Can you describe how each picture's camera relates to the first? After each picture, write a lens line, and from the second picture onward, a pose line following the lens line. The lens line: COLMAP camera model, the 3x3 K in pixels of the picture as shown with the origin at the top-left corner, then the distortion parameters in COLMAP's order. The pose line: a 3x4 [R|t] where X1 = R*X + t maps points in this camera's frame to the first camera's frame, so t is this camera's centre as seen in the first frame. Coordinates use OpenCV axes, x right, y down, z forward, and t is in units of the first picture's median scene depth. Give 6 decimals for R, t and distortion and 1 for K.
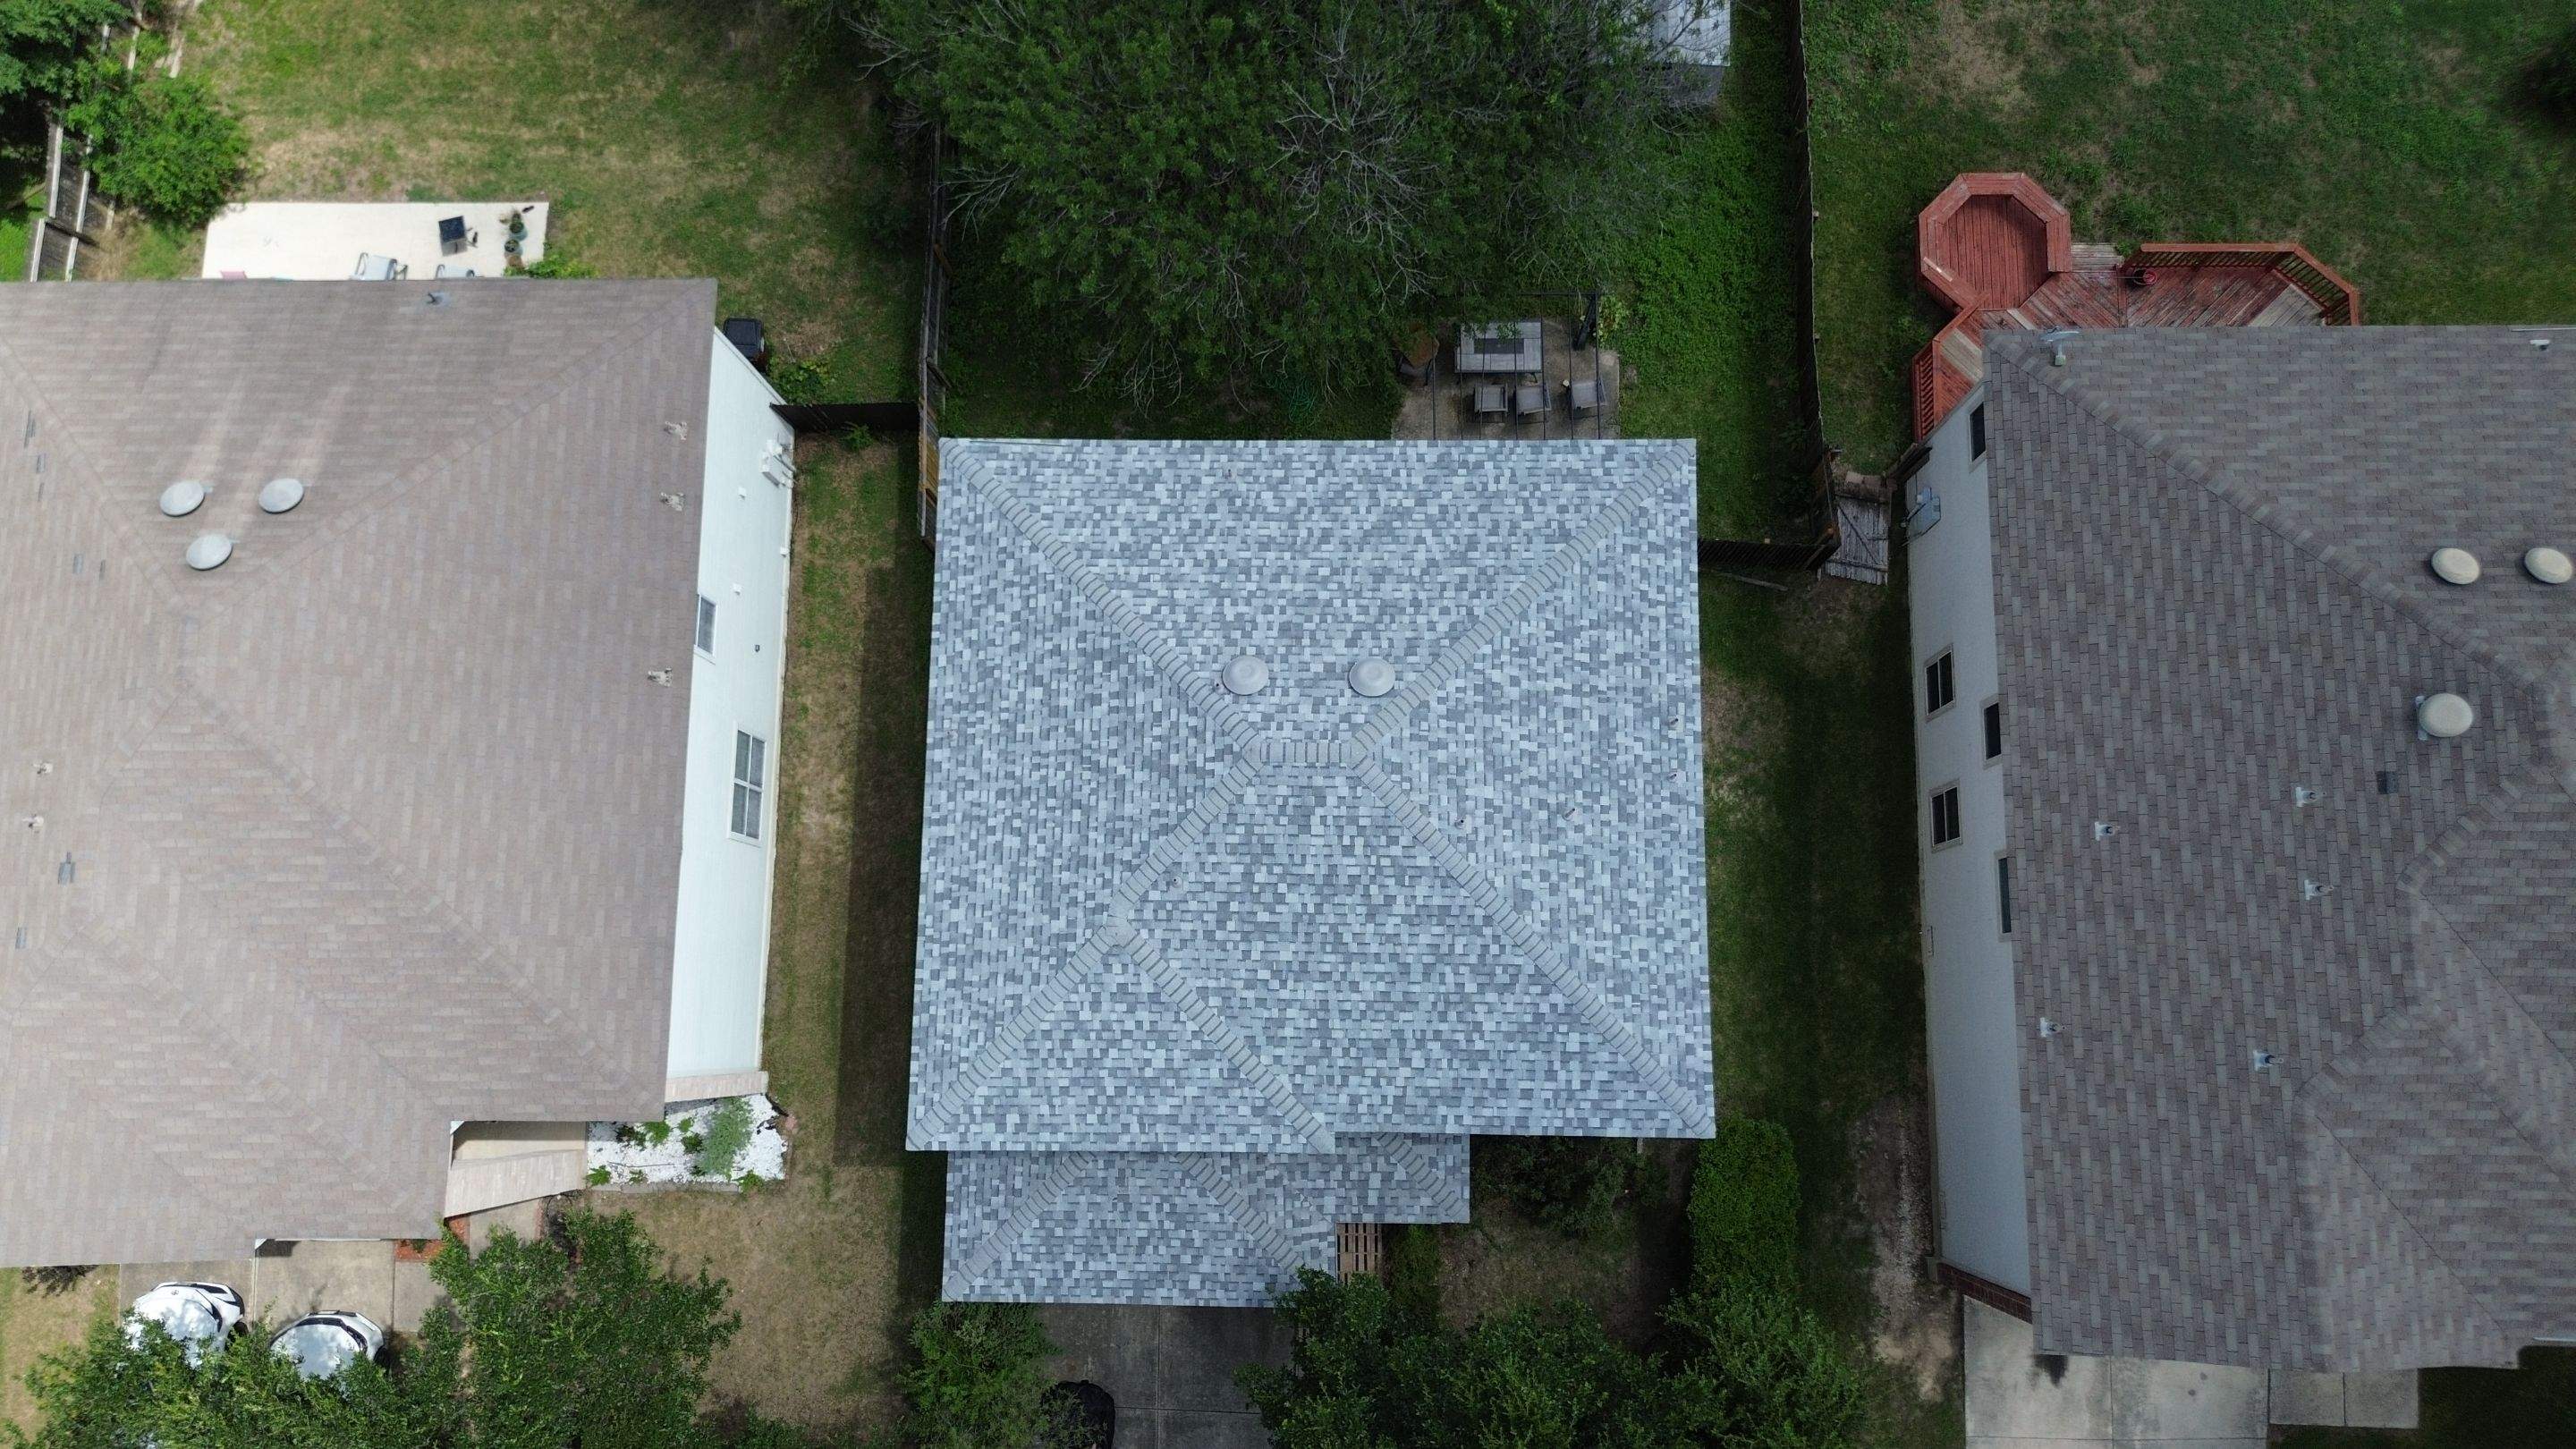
lens RADIAL K [[1819.8, 0, 1297.0], [0, 1819.8, 719.9], [0, 0, 1]] dist [0.191455, -0.490884]
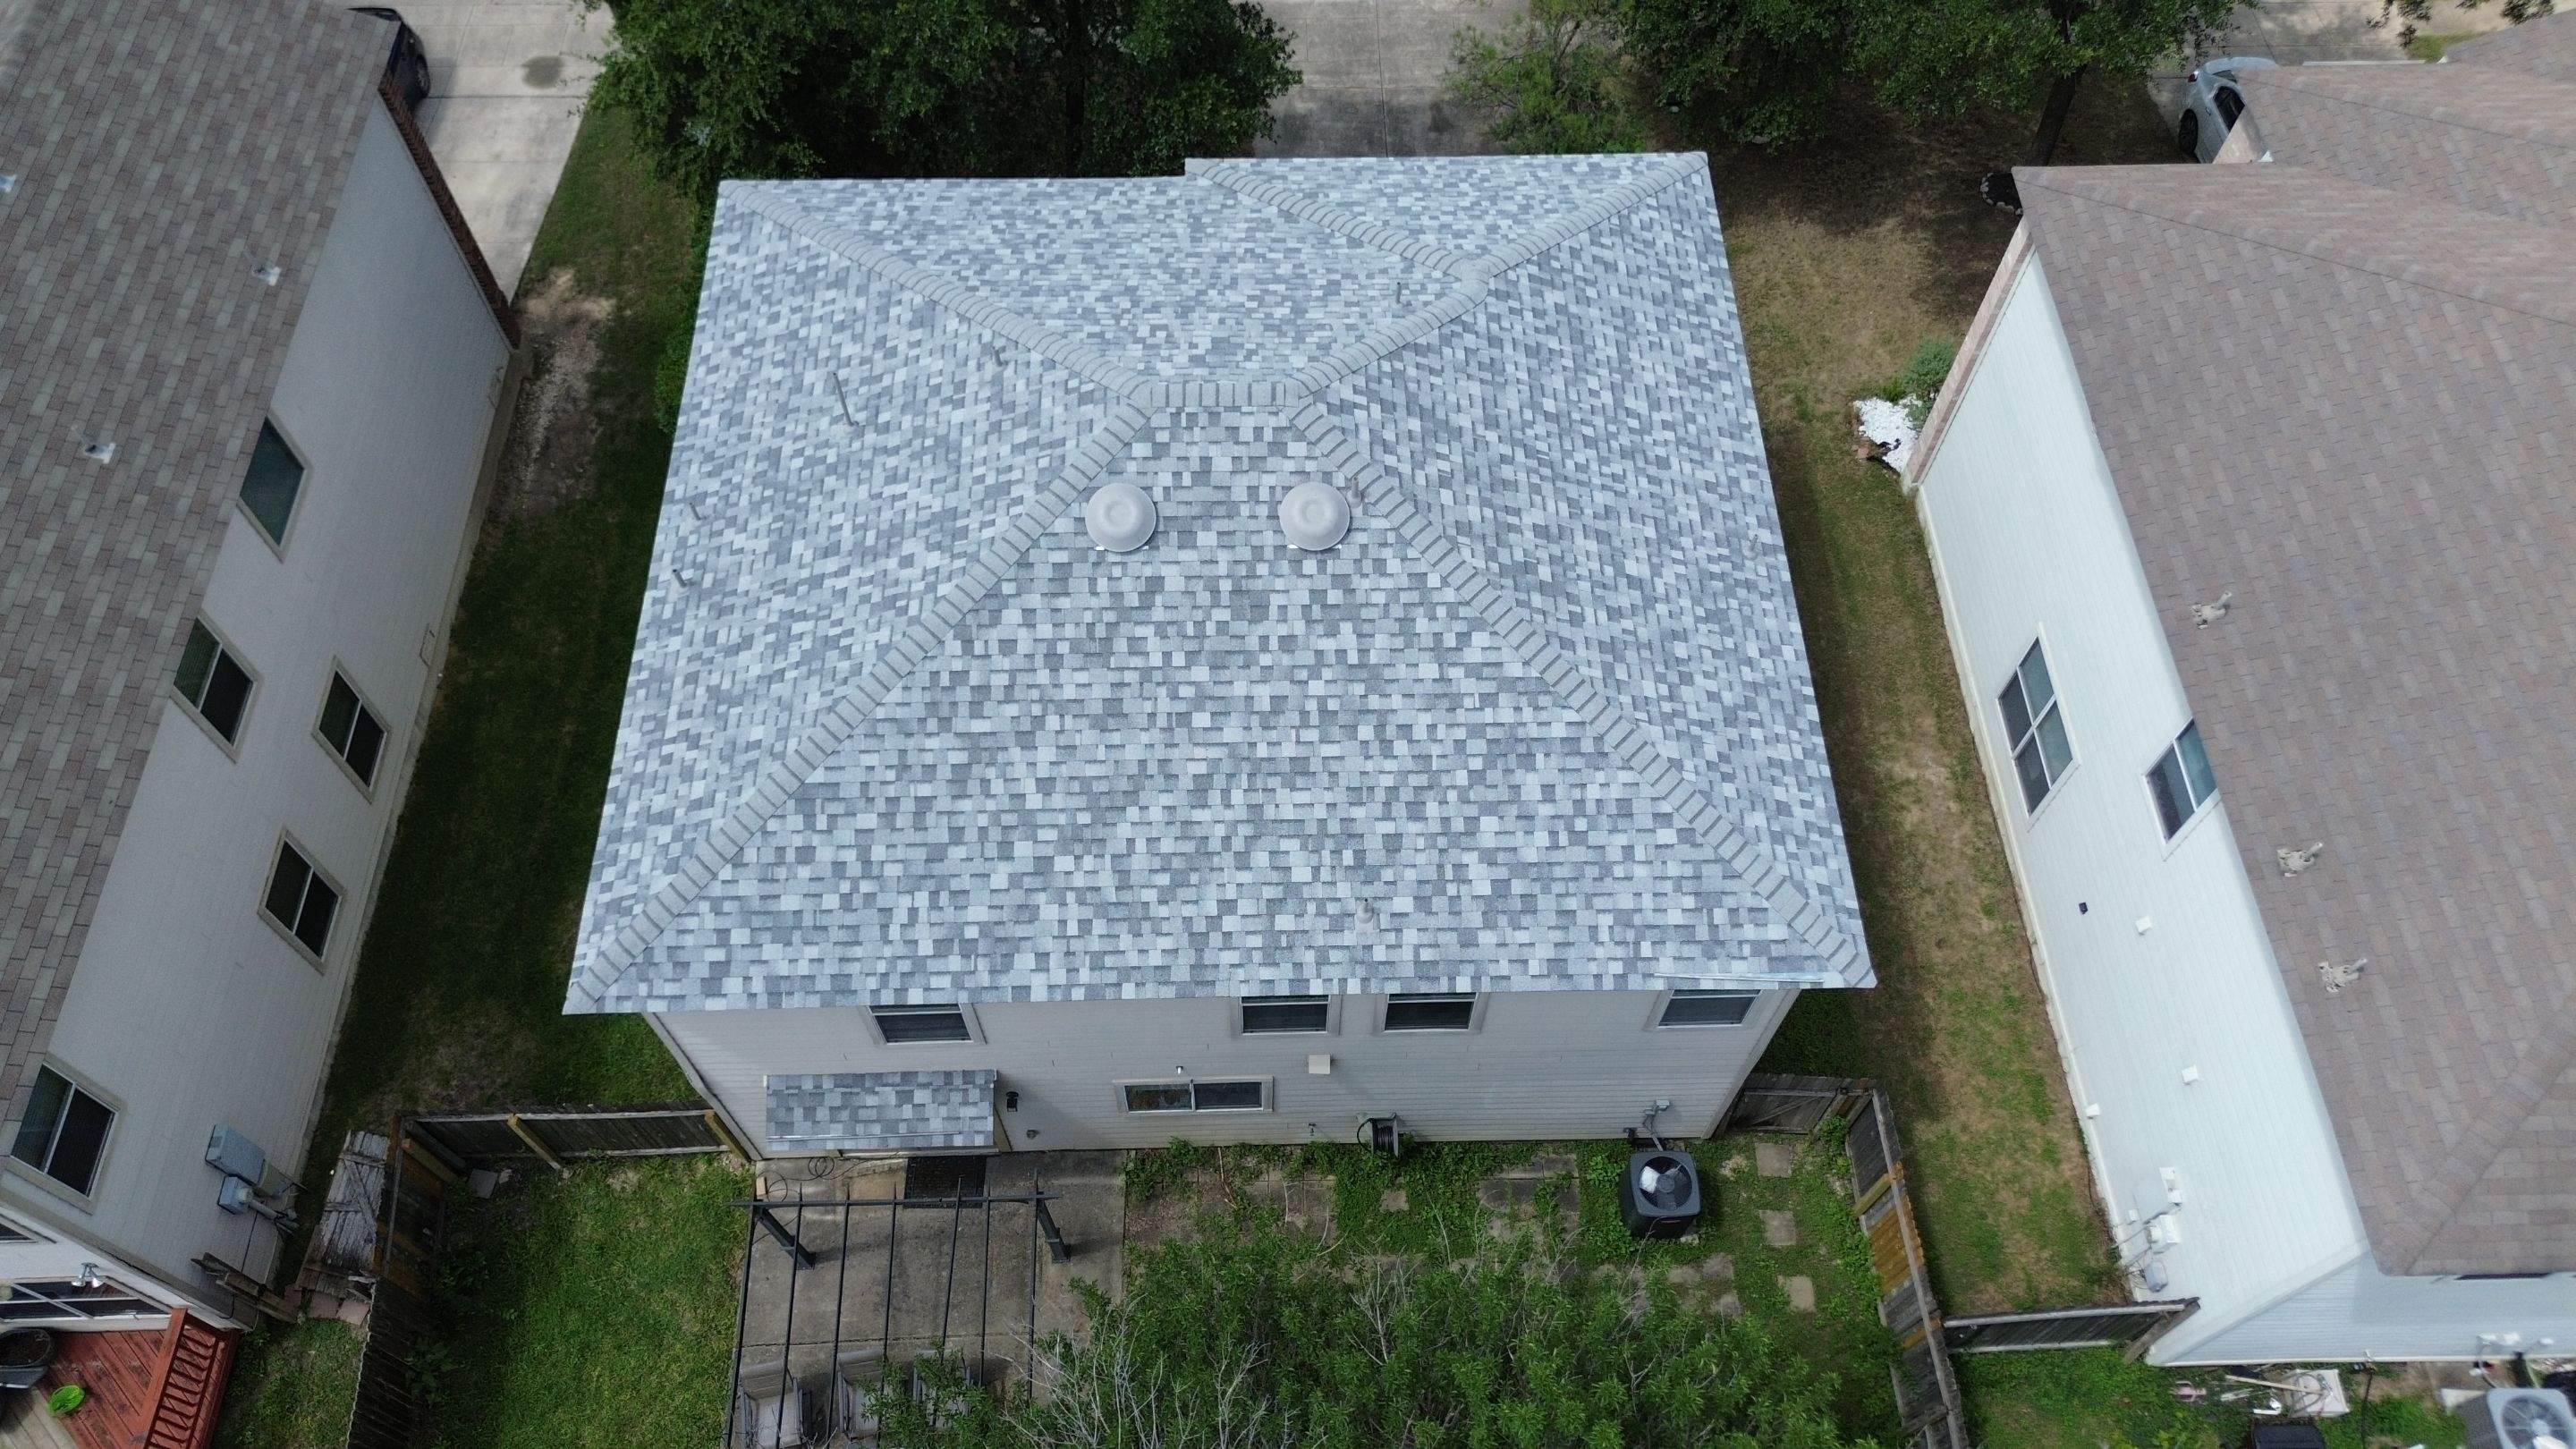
lens RADIAL K [[1817.3, 0, 1294.2], [0, 1817.3, 718.7], [0, 0, 1]] dist [0.156383, -0.257304]
pose [[-0.998957, 0.045608, 0.002175, -0.018570], [-0.033136, -0.756908, 0.652681, -0.496882], [0.031414, 0.651928, 0.757630, 0.540748]]
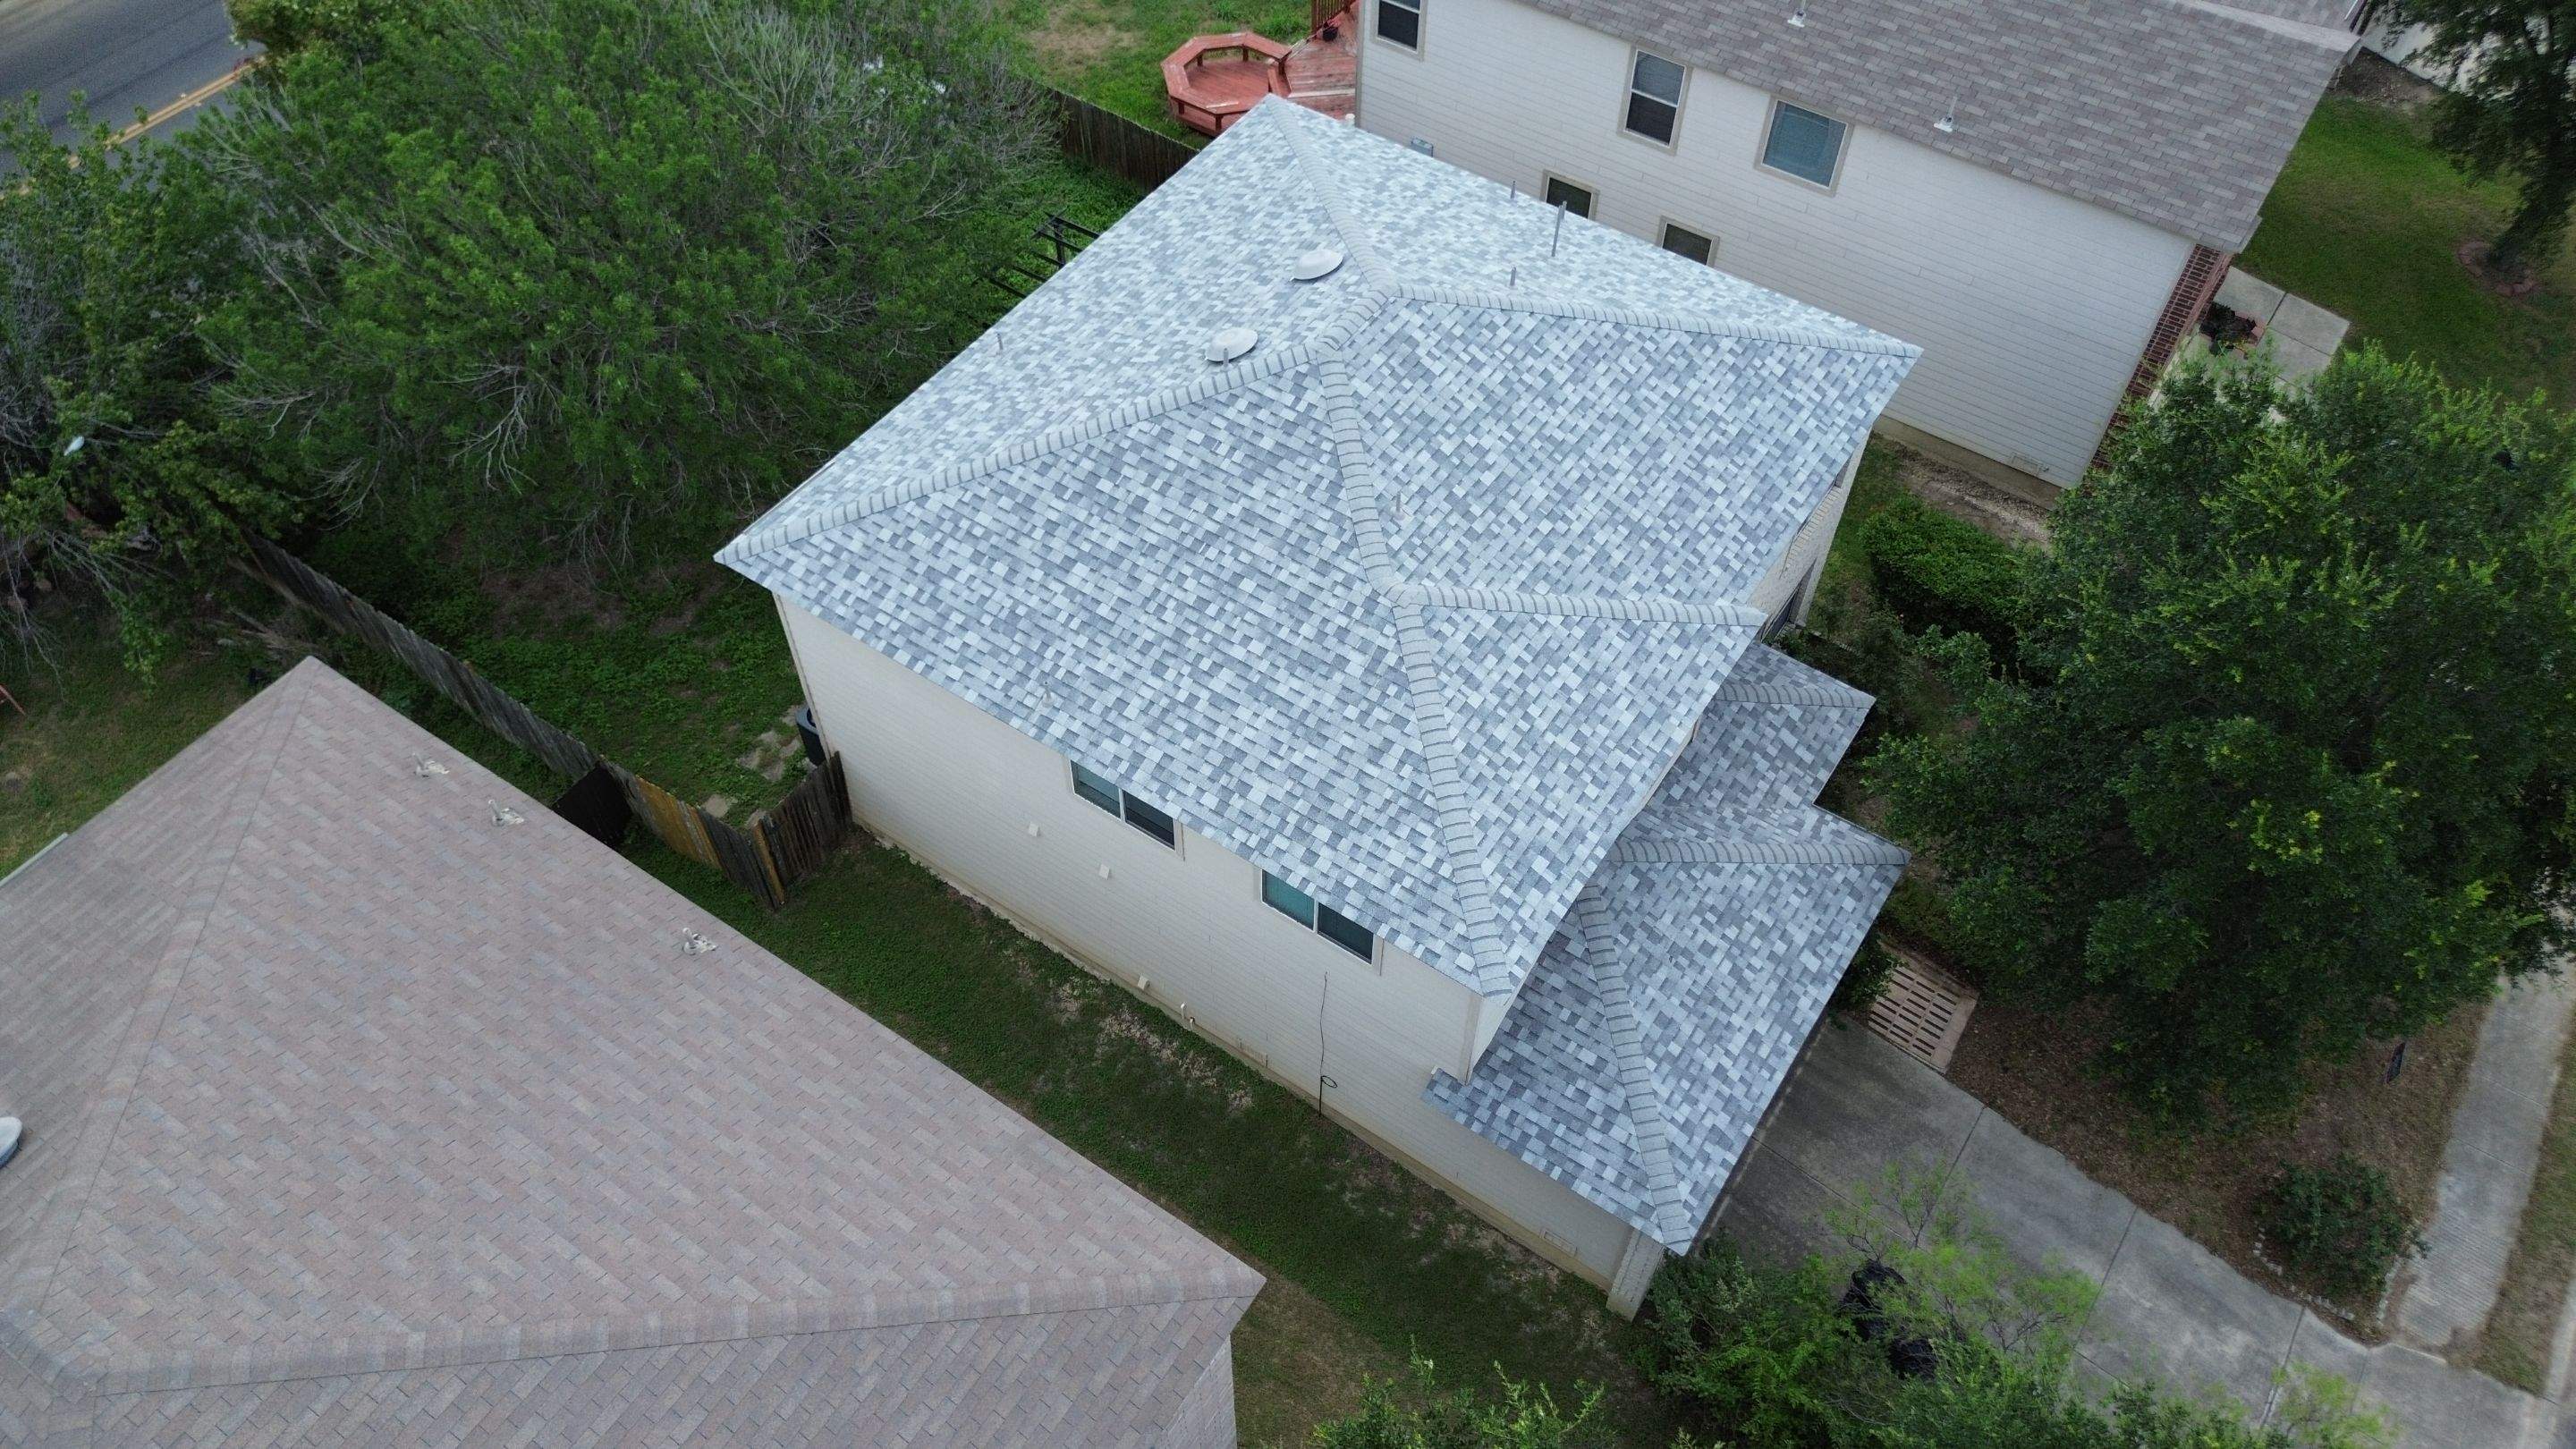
lens RADIAL K [[1817.3, 0, 1294.2], [0, 1817.3, 718.7], [0, 0, 1]] dist [0.156383, -0.257304]
pose [[0.546634, -0.630279, 0.551307, -0.566444], [0.820805, 0.533617, -0.203792, 0.253896], [-0.165741, 0.563915, 0.809030, 0.410585]]
